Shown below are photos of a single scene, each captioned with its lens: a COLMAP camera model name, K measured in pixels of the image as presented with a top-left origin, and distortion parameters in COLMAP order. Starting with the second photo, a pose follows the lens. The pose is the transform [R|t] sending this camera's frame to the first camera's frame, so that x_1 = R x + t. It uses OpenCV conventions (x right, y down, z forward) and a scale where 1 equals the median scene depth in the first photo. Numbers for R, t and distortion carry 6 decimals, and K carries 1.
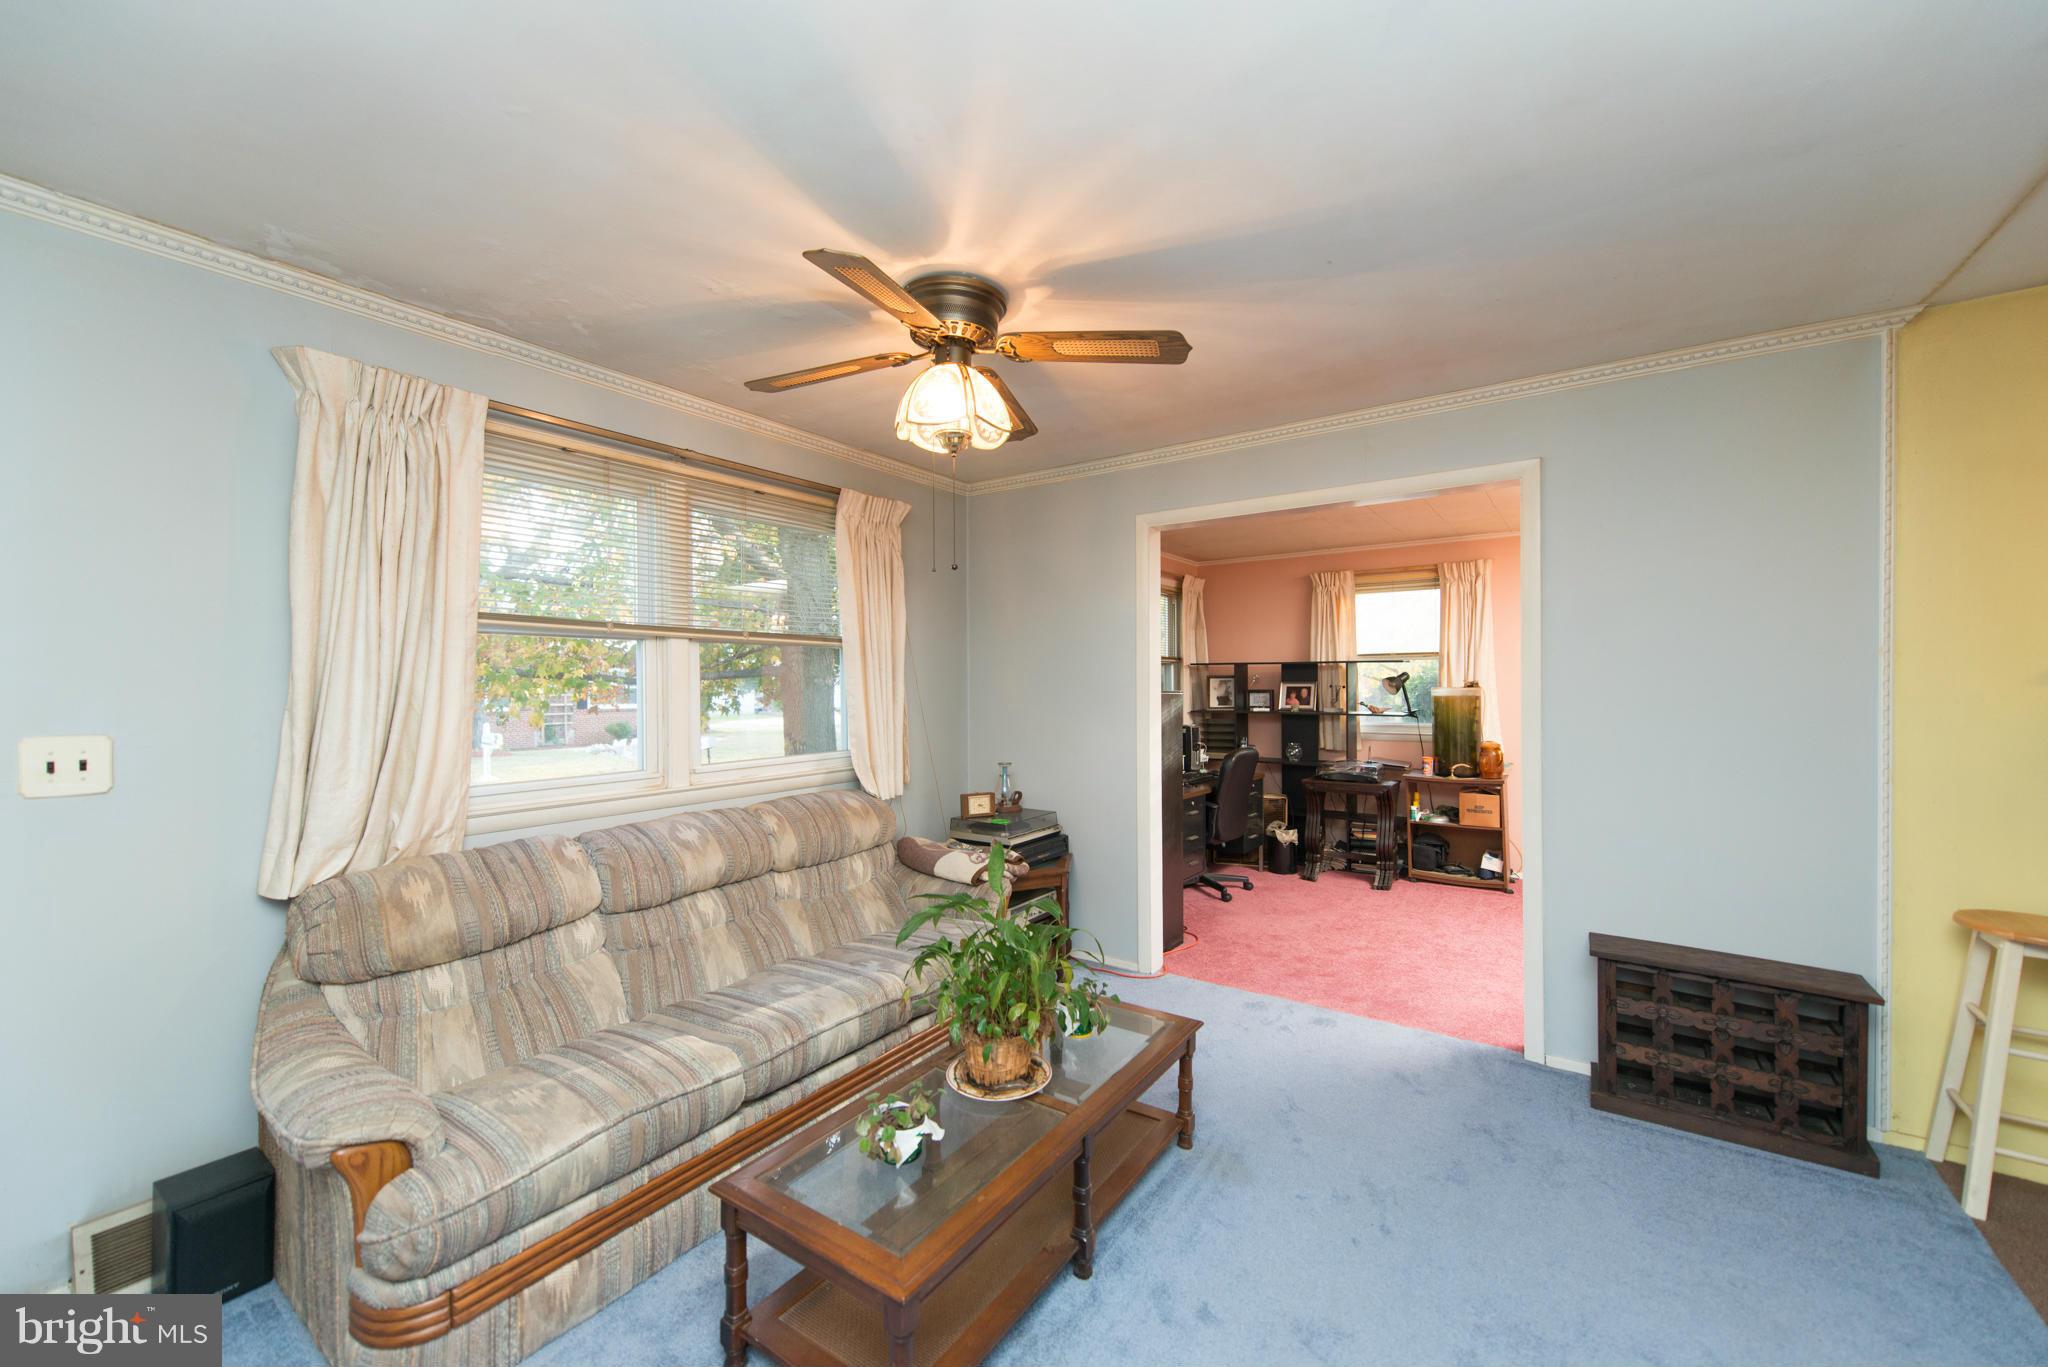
lens RADIAL K [[813.3, 0, 1026.5], [0, 813.3, 682.8], [0, 0, 1]] dist [0.008105, -0.004182]
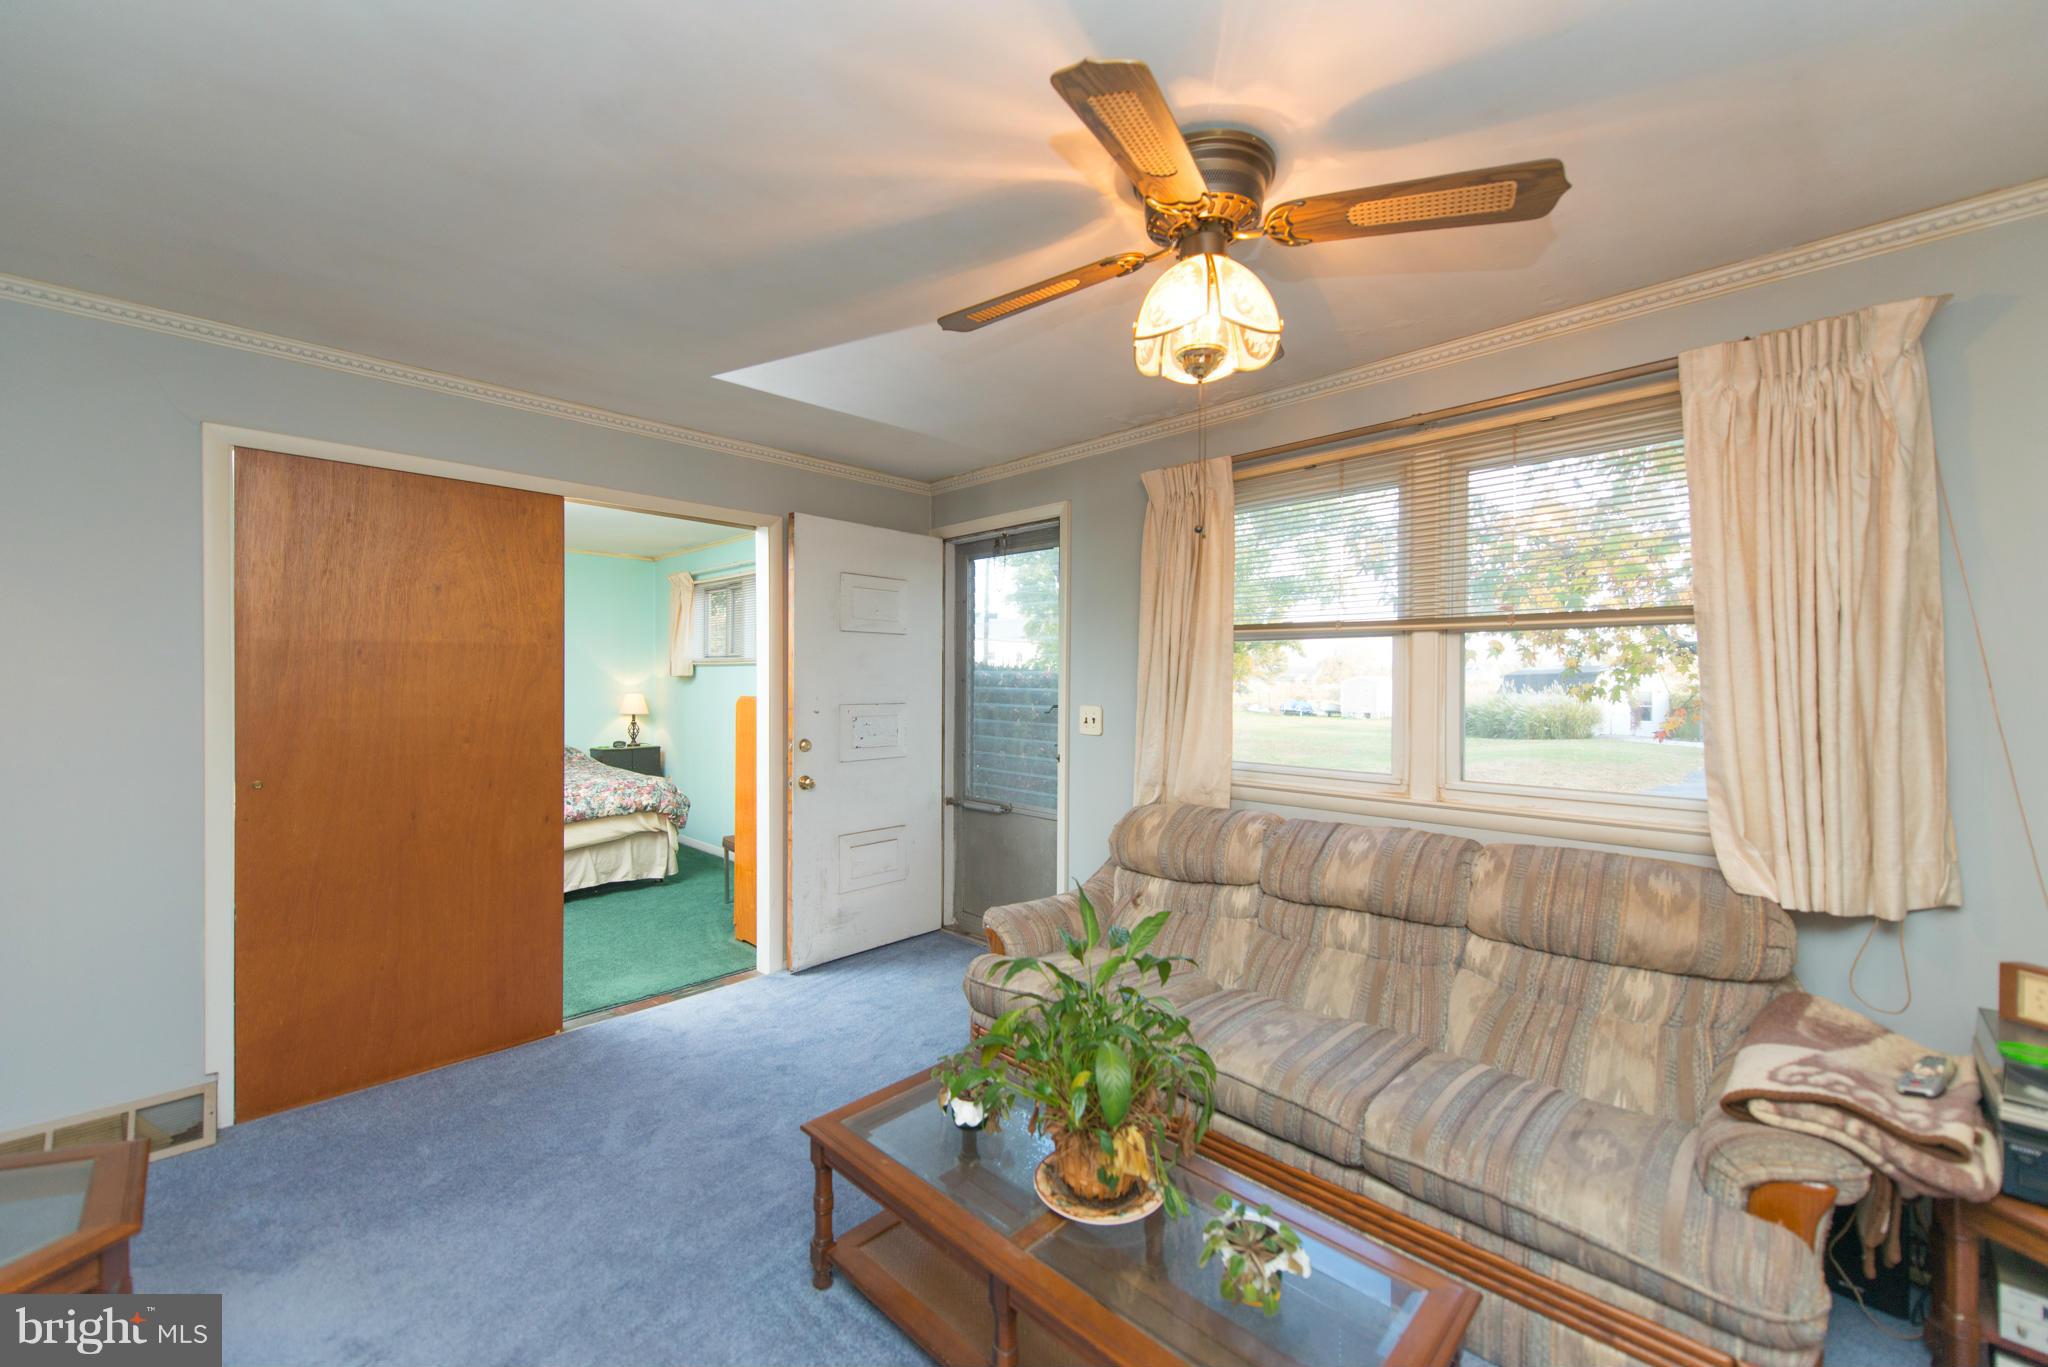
lens RADIAL K [[813.3, 0, 1026.5], [0, 813.3, 682.8], [0, 0, 1]] dist [0.008105, -0.004182]
pose [[-0.192053, 0.019486, -0.981191, 0.634156], [0.008405, 0.999799, 0.018211, -0.022382], [0.981349, -0.004749, -0.192178, 0.908248]]
